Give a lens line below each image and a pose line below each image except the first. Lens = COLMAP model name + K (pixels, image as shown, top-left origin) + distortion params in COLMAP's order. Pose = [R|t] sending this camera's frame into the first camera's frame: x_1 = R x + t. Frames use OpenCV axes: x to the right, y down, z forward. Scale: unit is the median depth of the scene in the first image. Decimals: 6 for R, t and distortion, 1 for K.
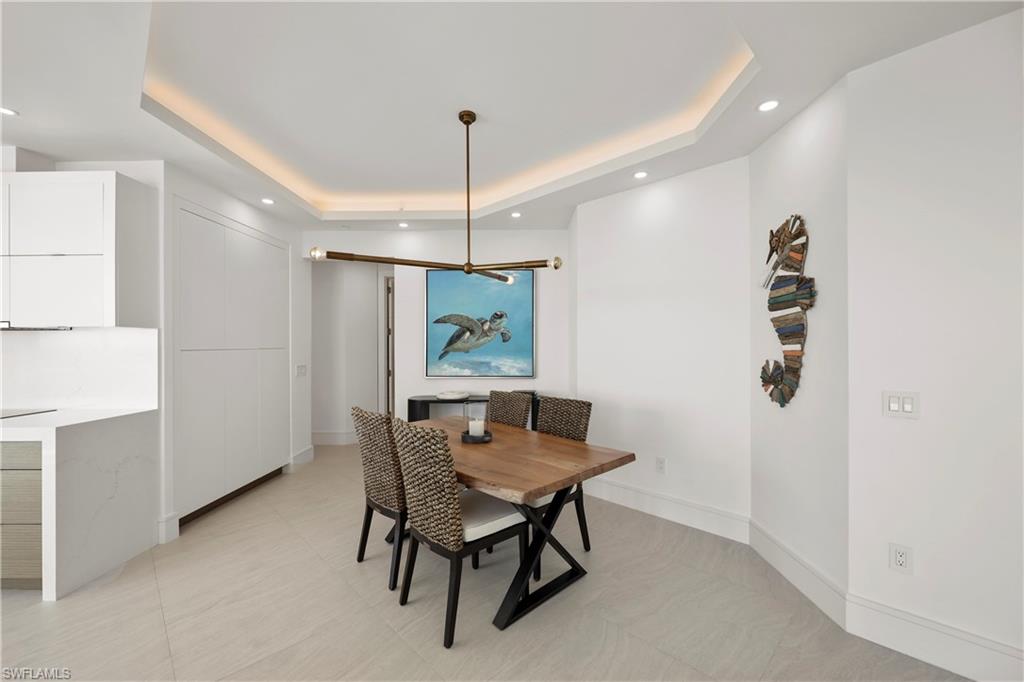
lens RADIAL K [[432.8, 0, 512.0], [0, 432.8, 341.0], [0, 0, 1]] dist [-0.001339, -0.000334]
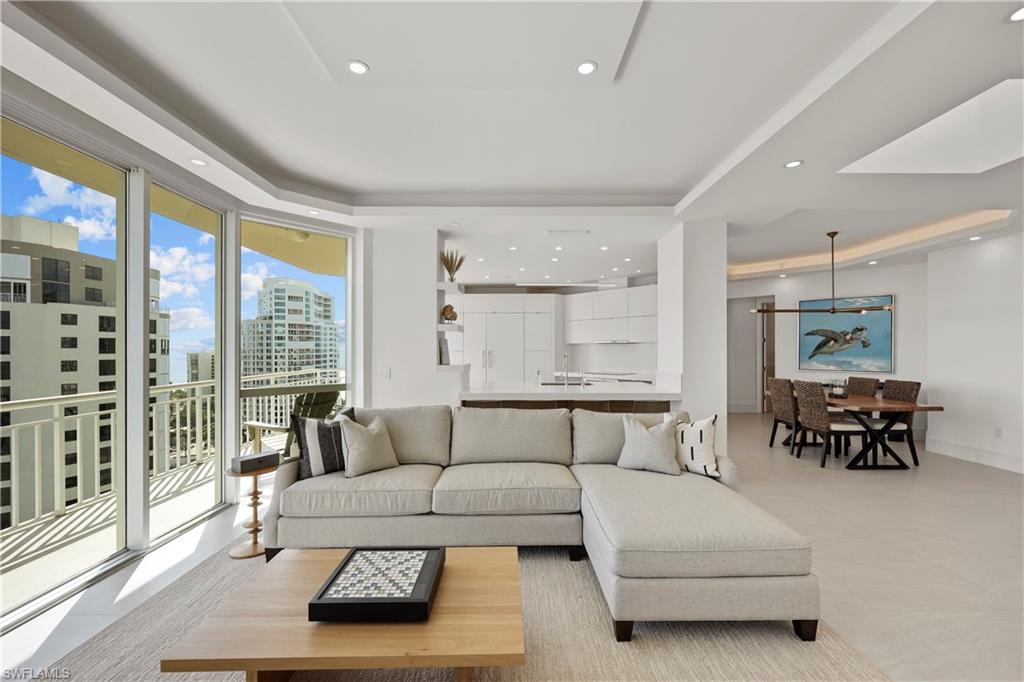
lens RADIAL K [[416.9, 0, 512.3], [0, 416.9, 348.5], [0, 0, 1]] dist [-0.000239, -0.000162]
pose [[0.727628, 0.002446, -0.685967, 0.081739], [0.002925, 0.999973, 0.006668, -0.007338], [0.685965, -0.006858, 0.727602, -0.811875]]
